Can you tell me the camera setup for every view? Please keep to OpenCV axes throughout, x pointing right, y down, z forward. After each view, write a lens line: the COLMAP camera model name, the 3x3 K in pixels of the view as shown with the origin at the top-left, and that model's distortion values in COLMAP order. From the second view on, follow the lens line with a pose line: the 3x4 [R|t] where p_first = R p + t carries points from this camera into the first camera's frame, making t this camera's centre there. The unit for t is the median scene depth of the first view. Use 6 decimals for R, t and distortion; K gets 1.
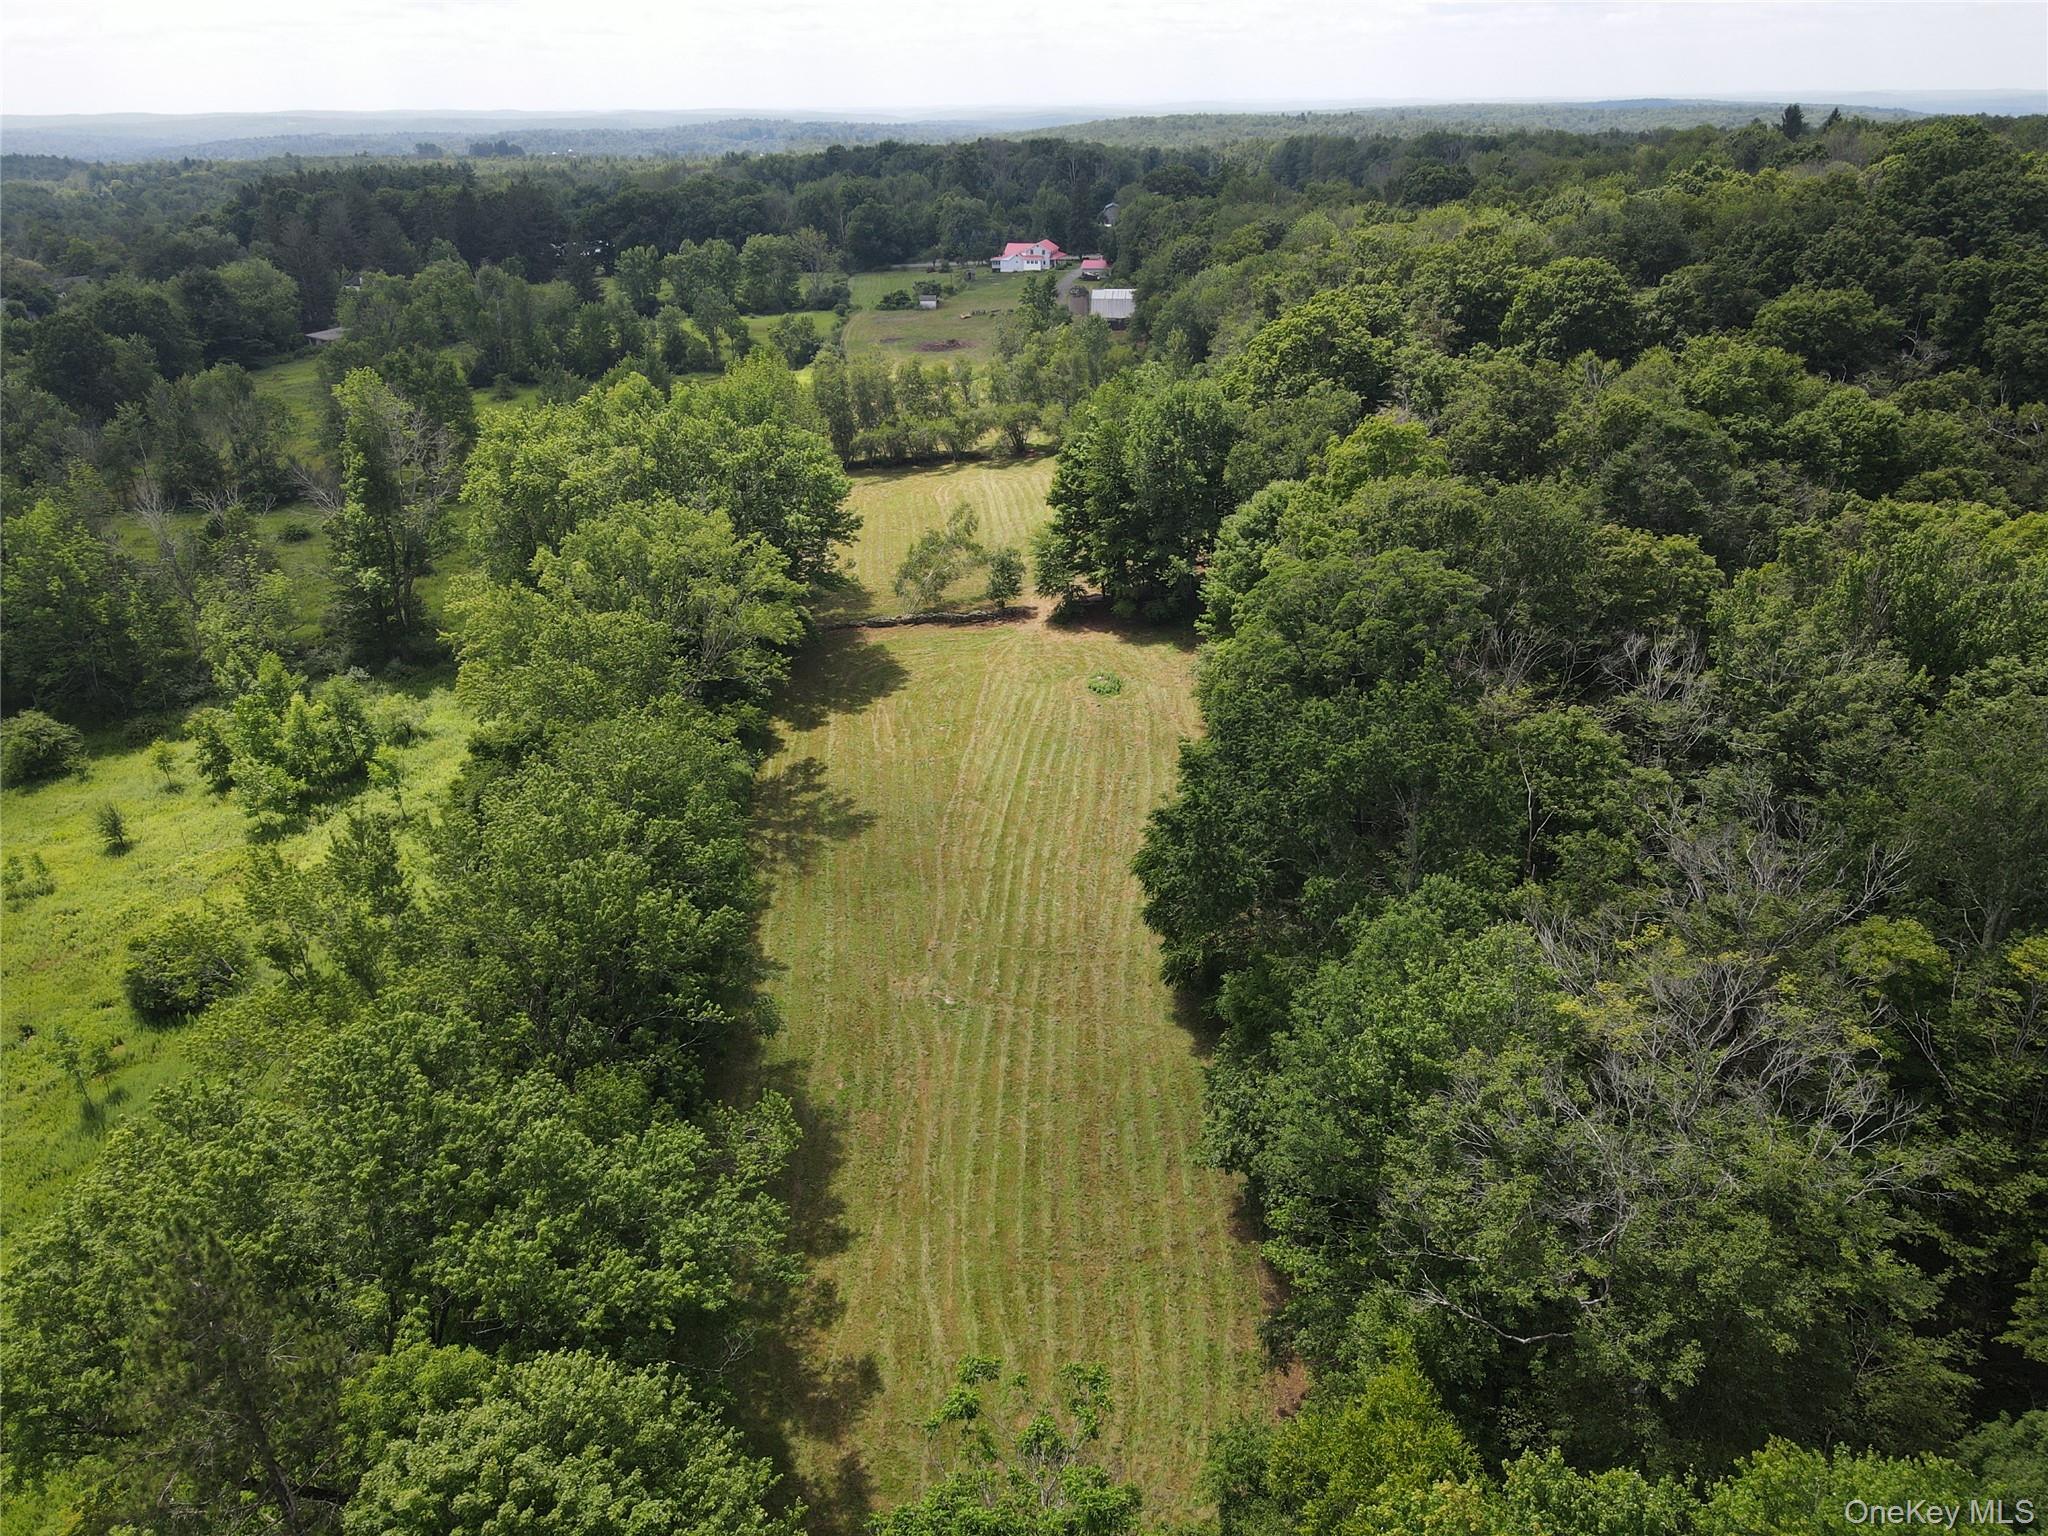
lens RADIAL K [[1396.4, 0, 1024.0], [0, 1396.4, 768.0], [0, 0, 1]] dist [0.019774, 0.004058]
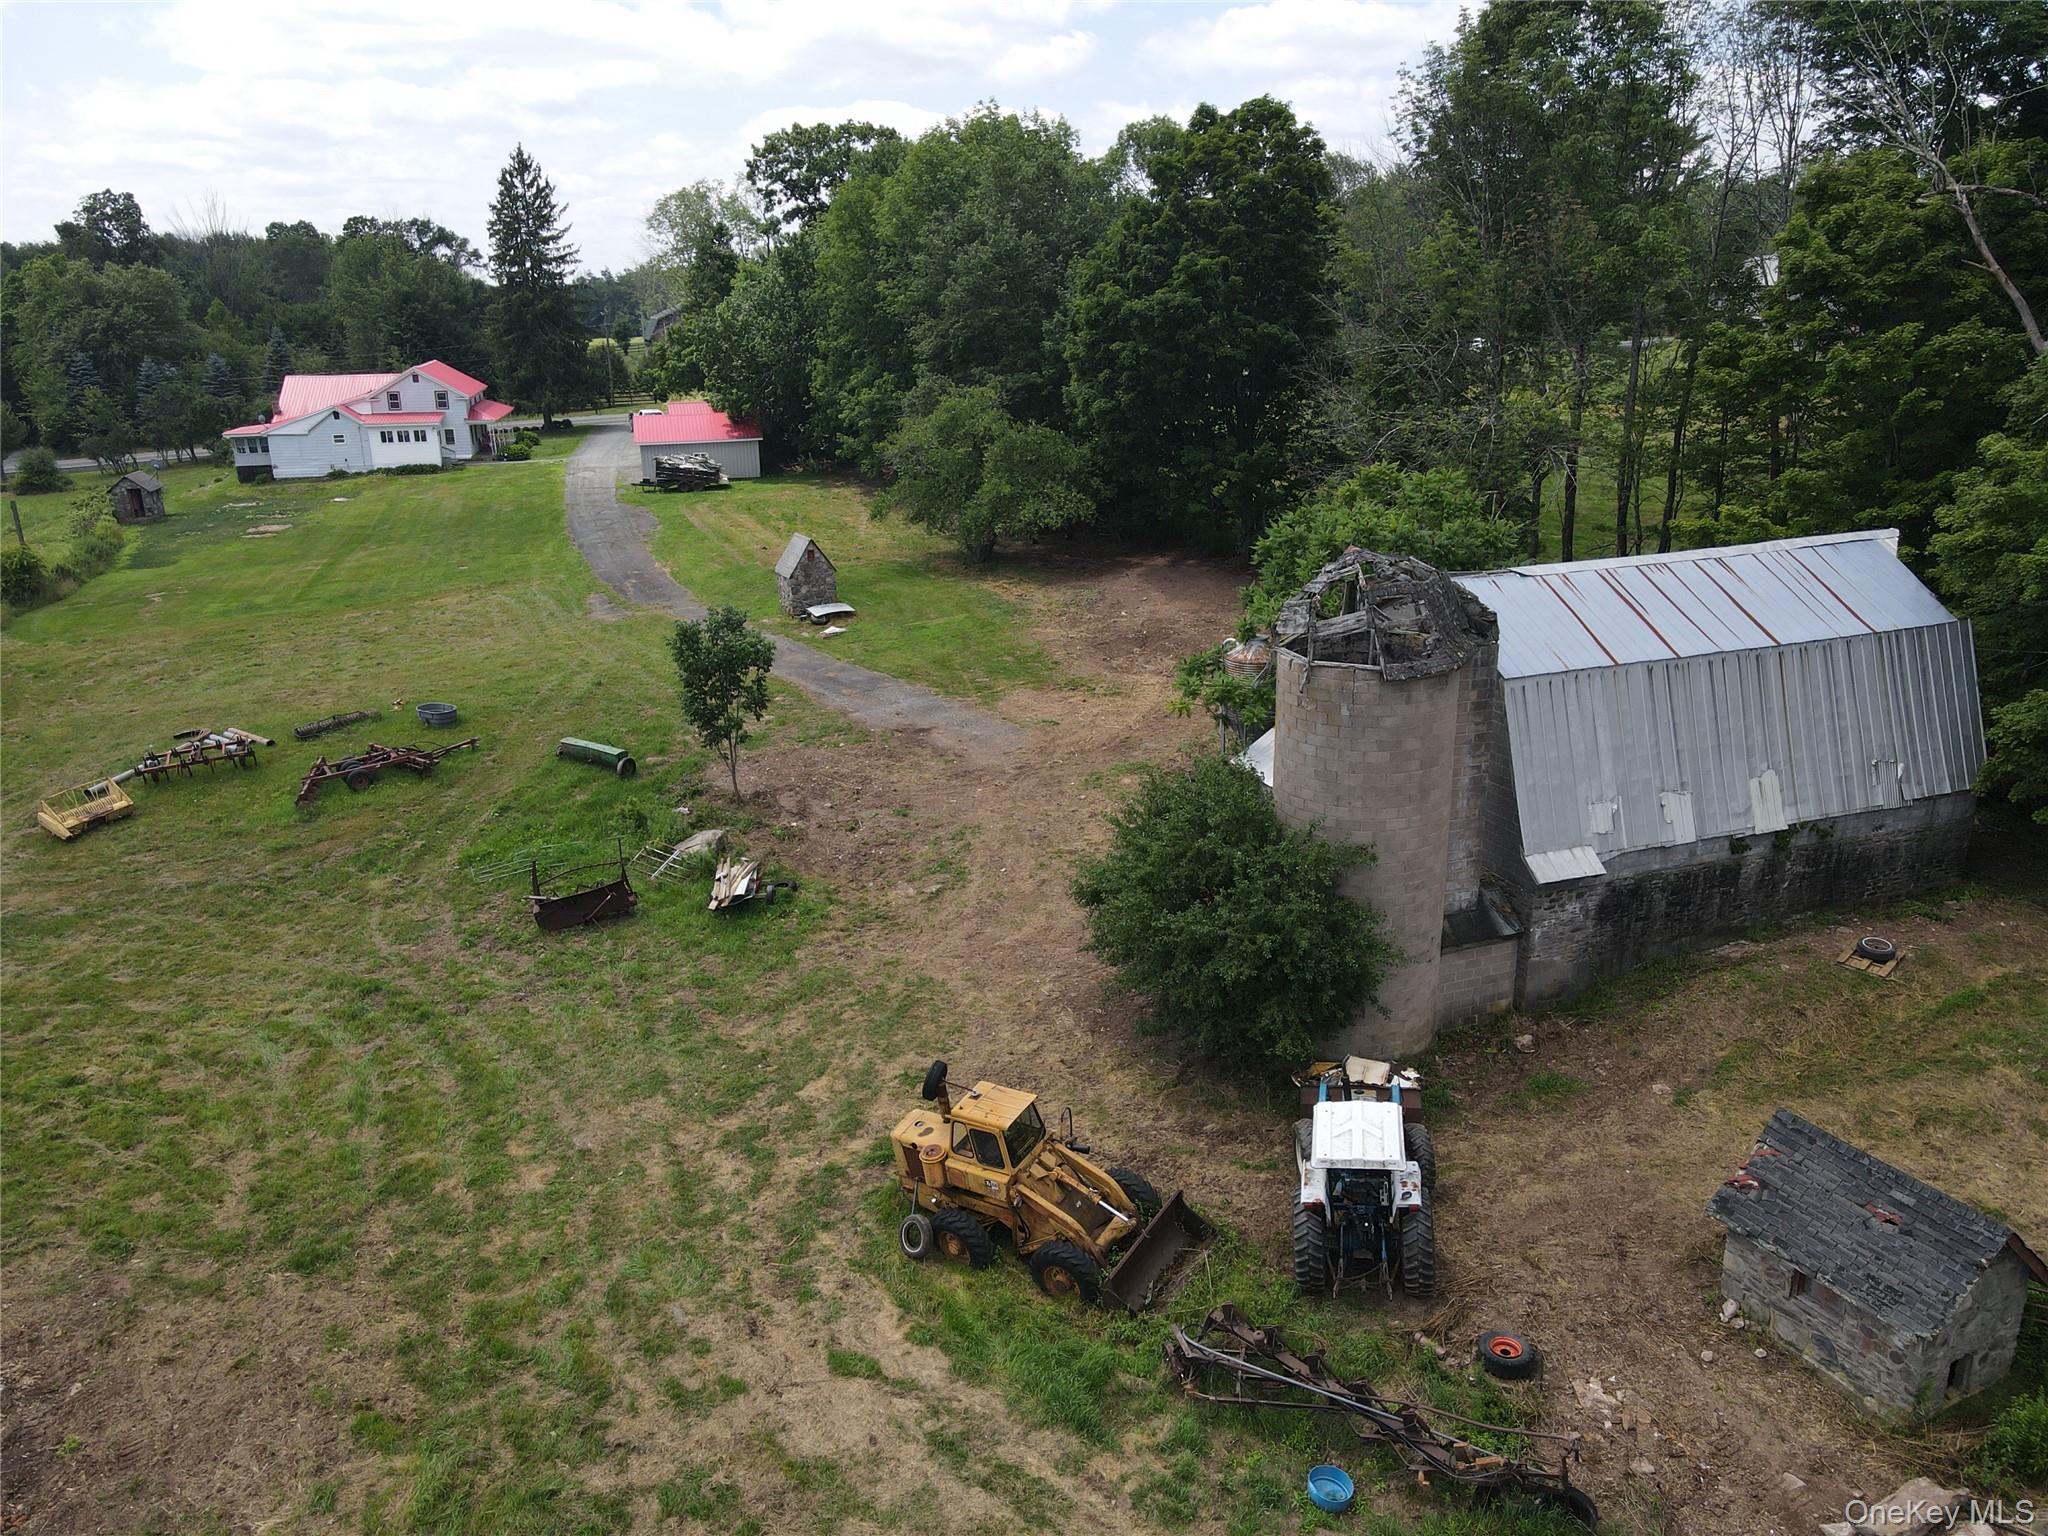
lens RADIAL K [[1396.4, 0, 1024.0], [0, 1396.4, 768.0], [0, 0, 1]] dist [0.019774, 0.004058]
pose [[0.882264, -0.154192, 0.444787, -0.018738], [0.208797, 0.974988, -0.076169, -0.252315], [-0.421917, 0.160072, 0.892392, 0.715198]]
